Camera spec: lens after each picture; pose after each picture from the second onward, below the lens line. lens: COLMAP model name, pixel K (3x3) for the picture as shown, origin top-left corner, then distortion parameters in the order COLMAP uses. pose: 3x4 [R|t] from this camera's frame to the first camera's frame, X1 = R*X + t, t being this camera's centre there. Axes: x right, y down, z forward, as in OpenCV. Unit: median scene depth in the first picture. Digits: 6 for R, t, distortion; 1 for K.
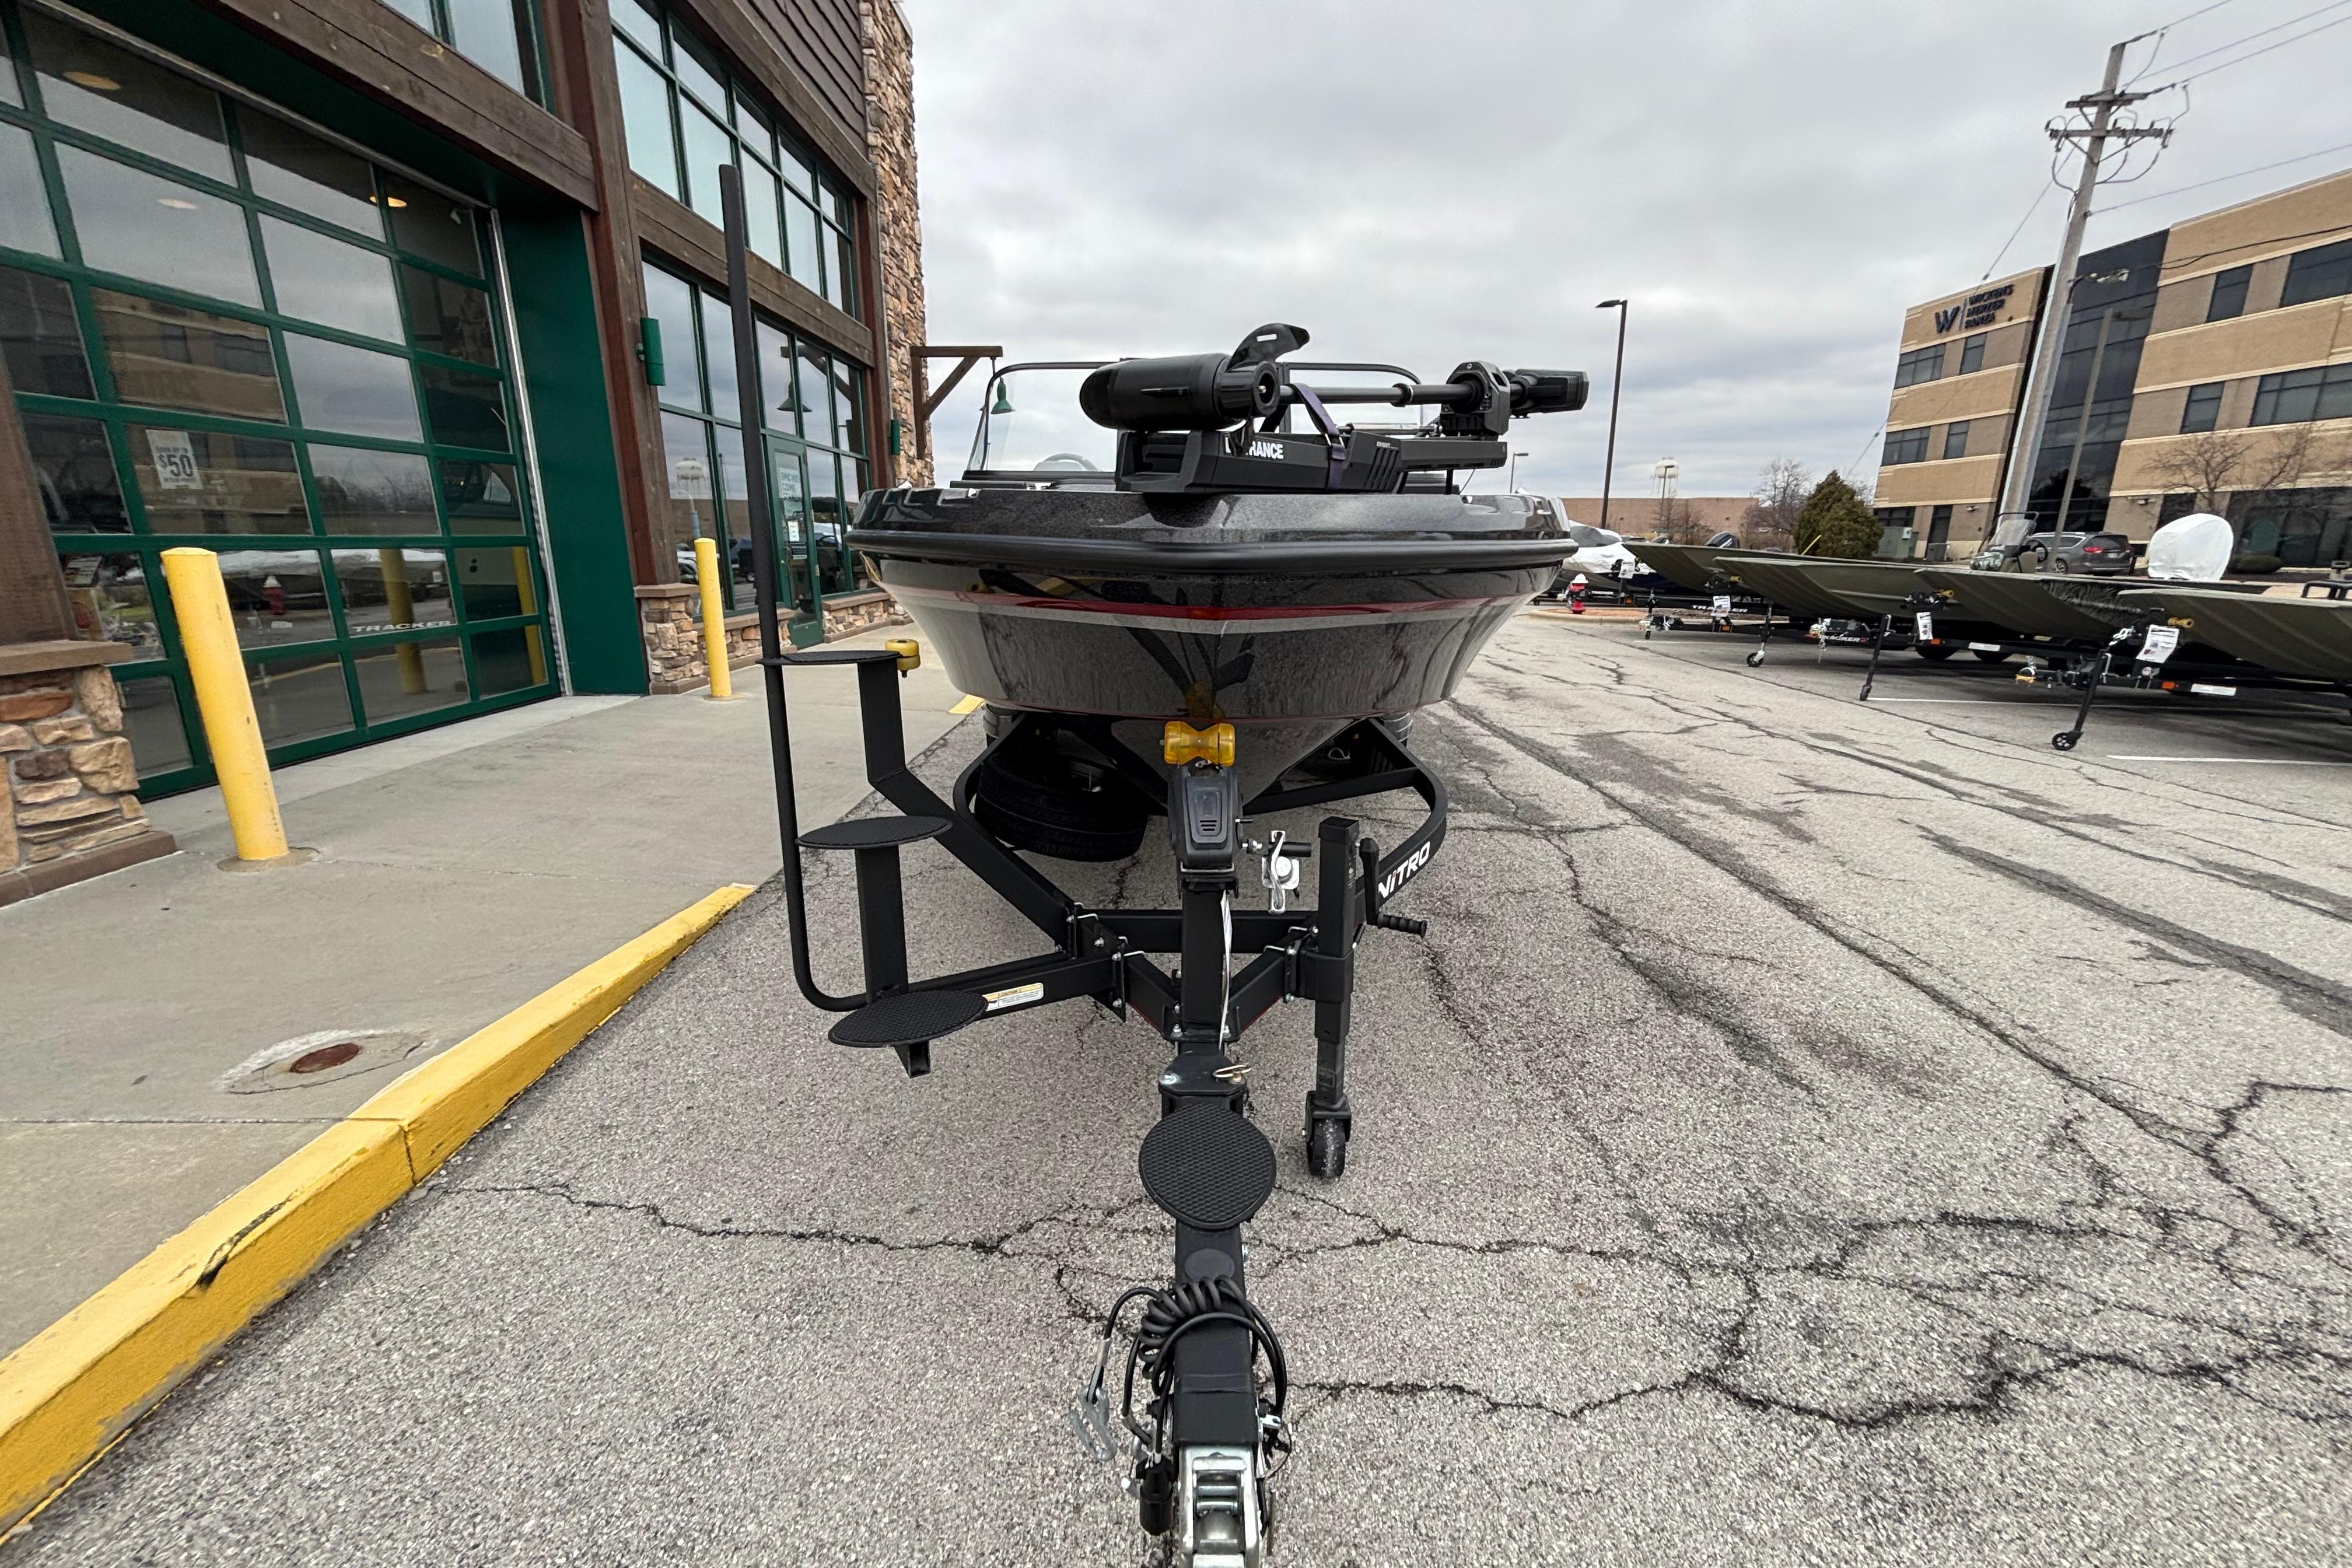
lens RADIAL K [[951.7, 0, 1174.6], [0, 951.7, 775.7], [0, 0, 1]] dist [-0.003970, 0.002460]
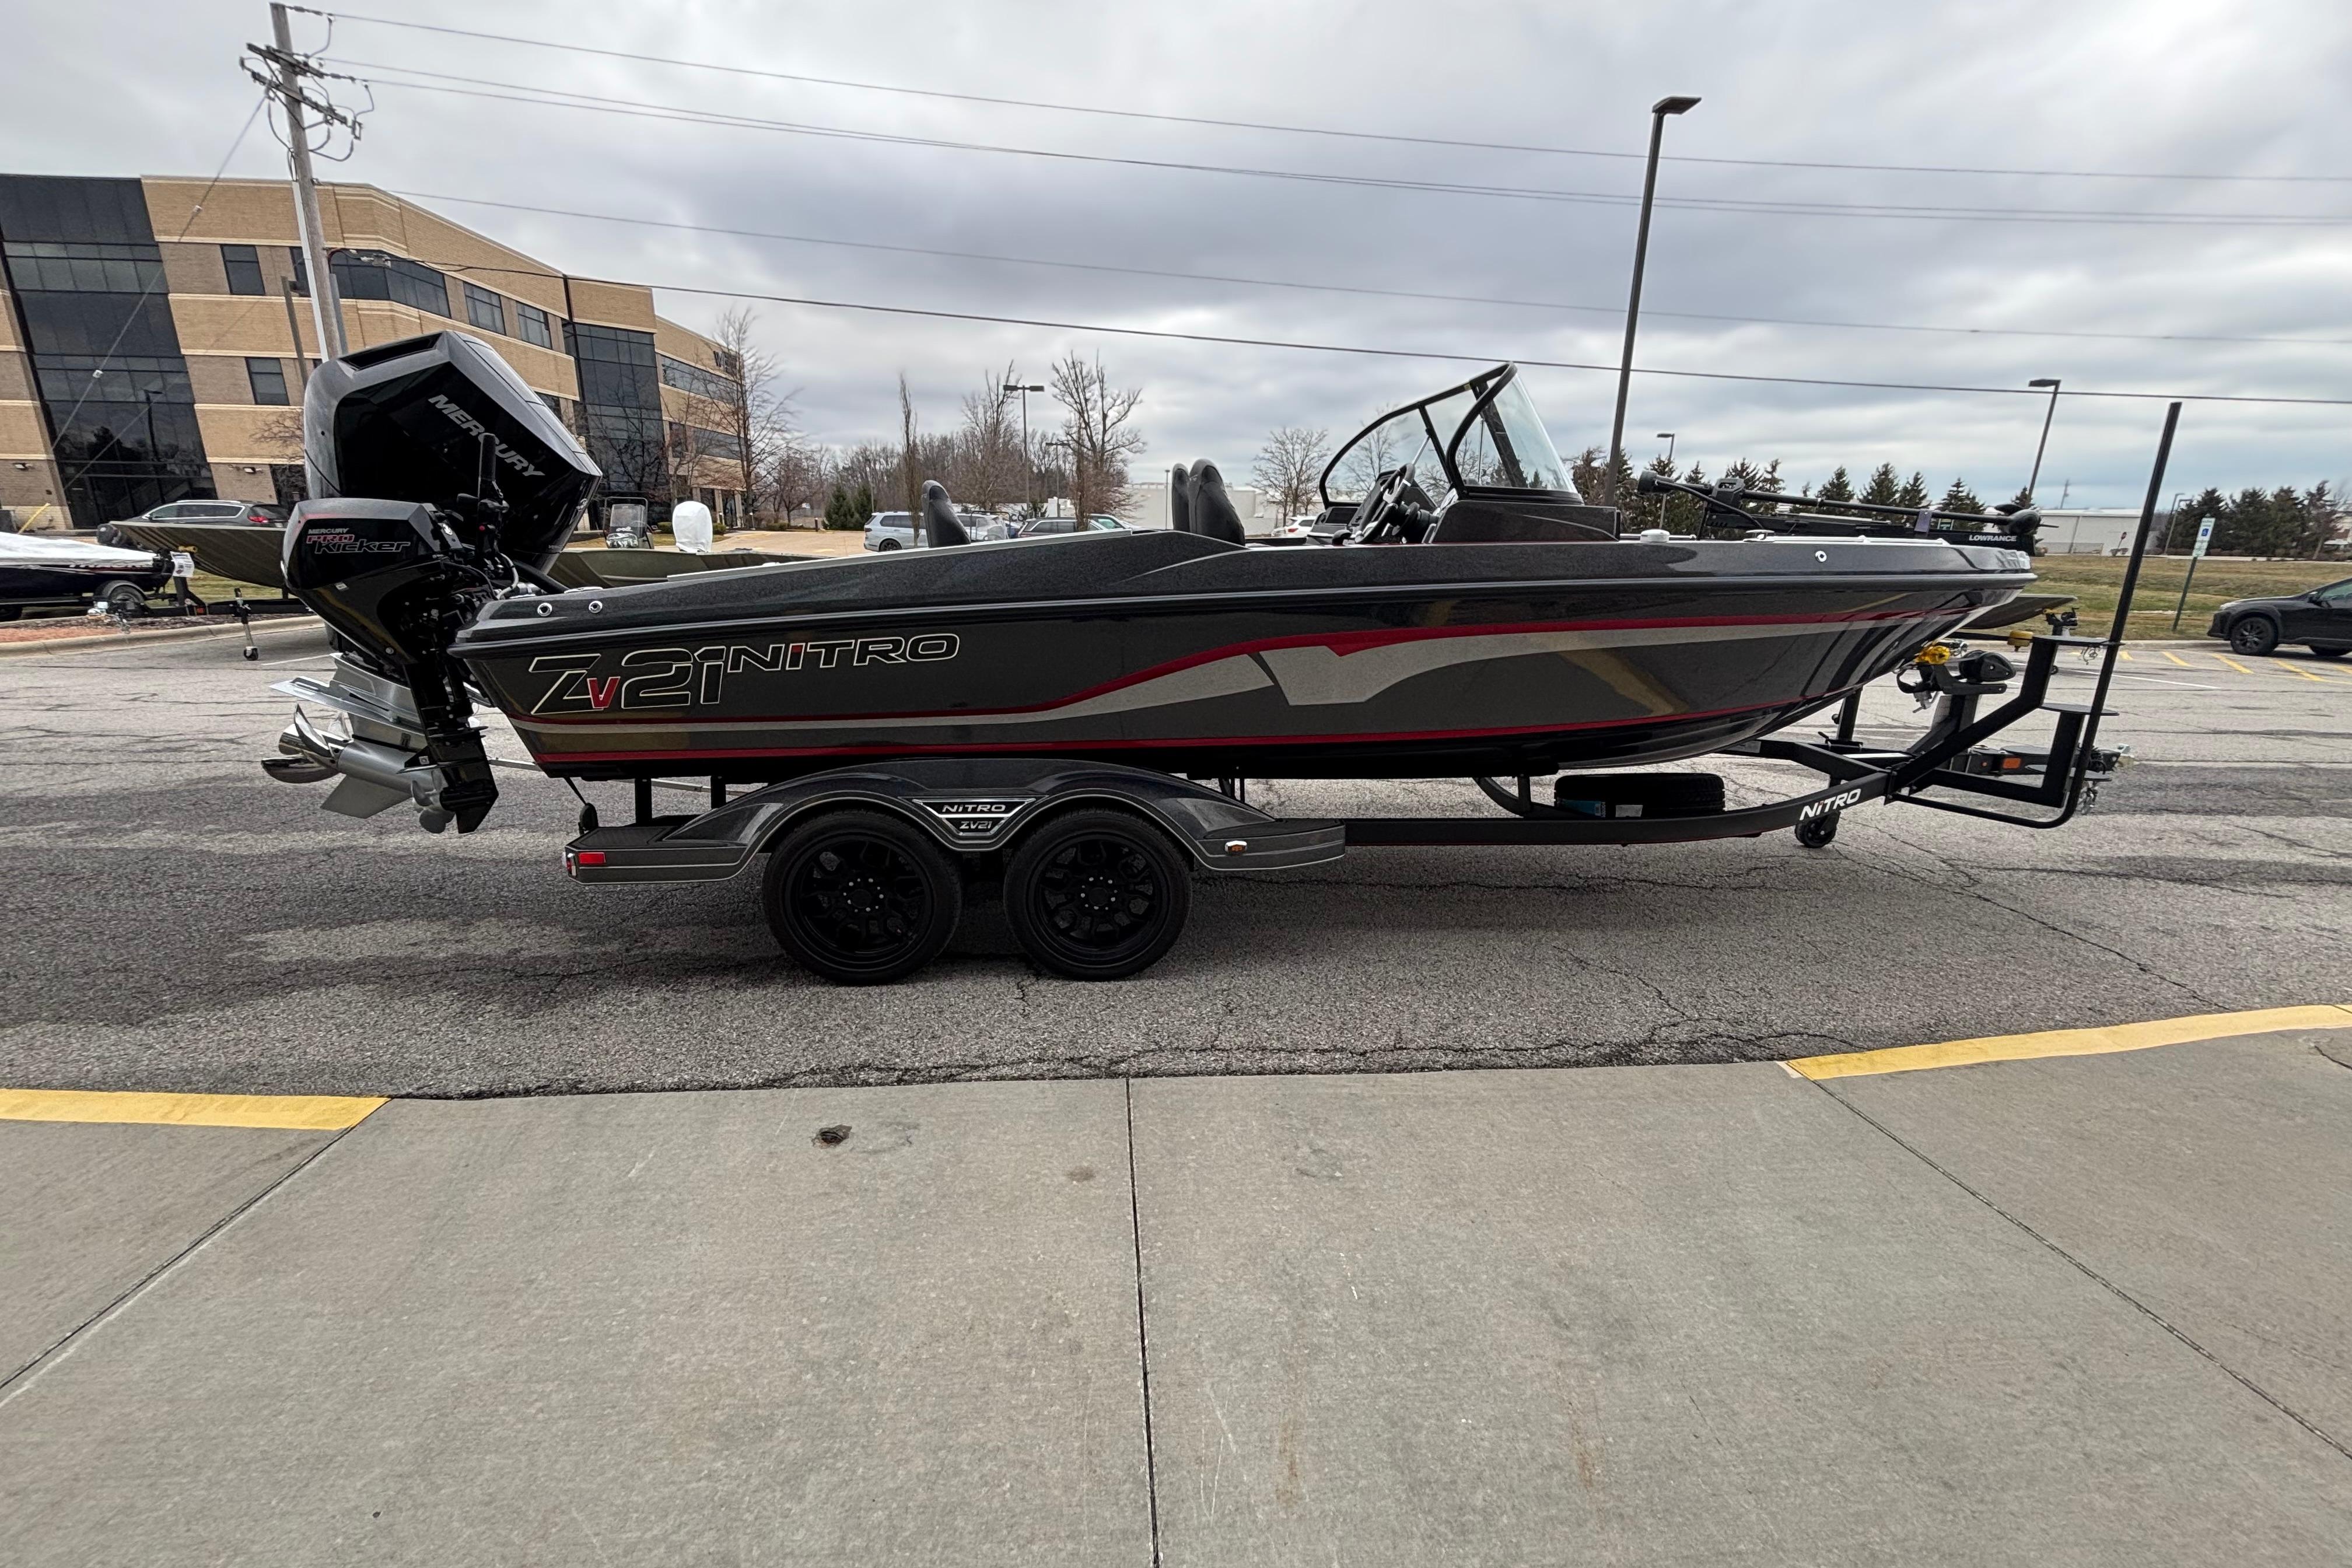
lens RADIAL K [[951.7, 0, 1173.9], [0, 951.7, 777.9], [0, 0, 1]] dist [-0.003970, 0.002460]
pose [[-0.076924, -0.264601, 0.961285, -0.533346], [0.225608, 0.934515, 0.275286, -0.200481], [-0.971177, 0.238049, -0.012190, 0.712515]]
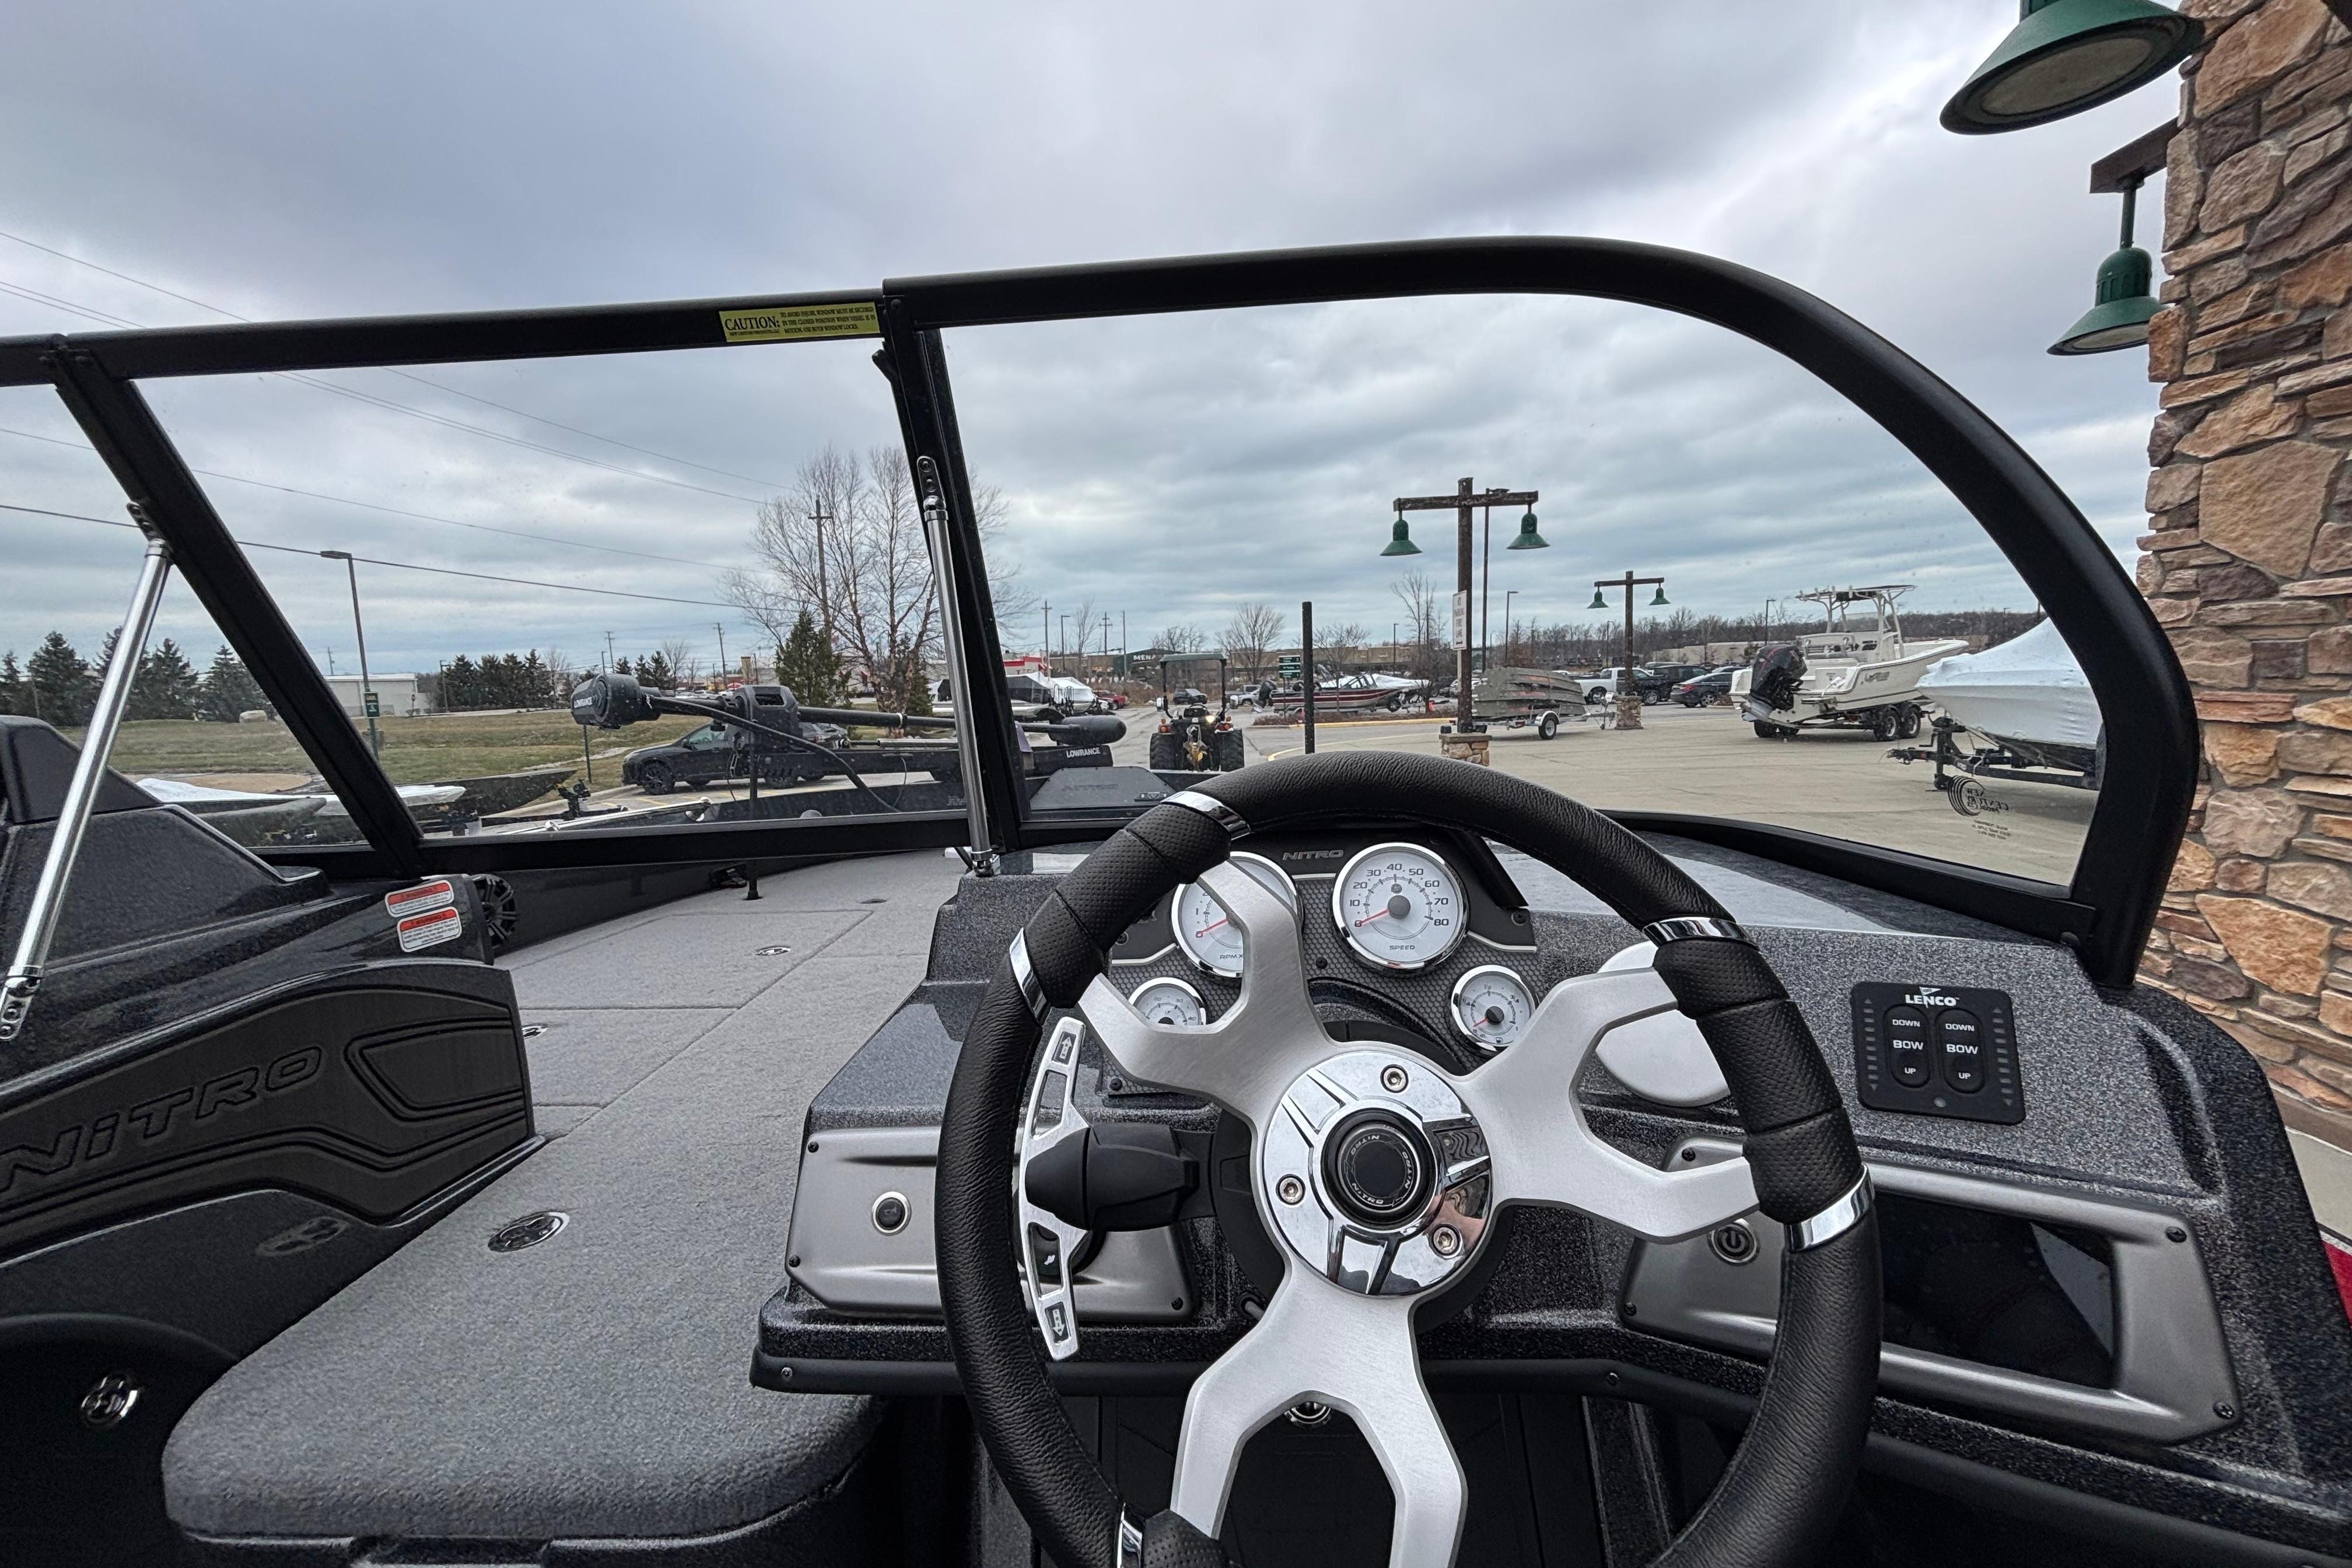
lens RADIAL K [[951.7, 0, 1176.4], [0, 951.7, 779.6], [0, 0, 1]] dist [-0.003970, 0.002460]
pose [[-0.999102, 0.027045, 0.032608, -0.061221], [0.036792, 0.935501, 0.351402, -0.210252], [-0.021001, 0.352286, -0.935657, 0.622219]]
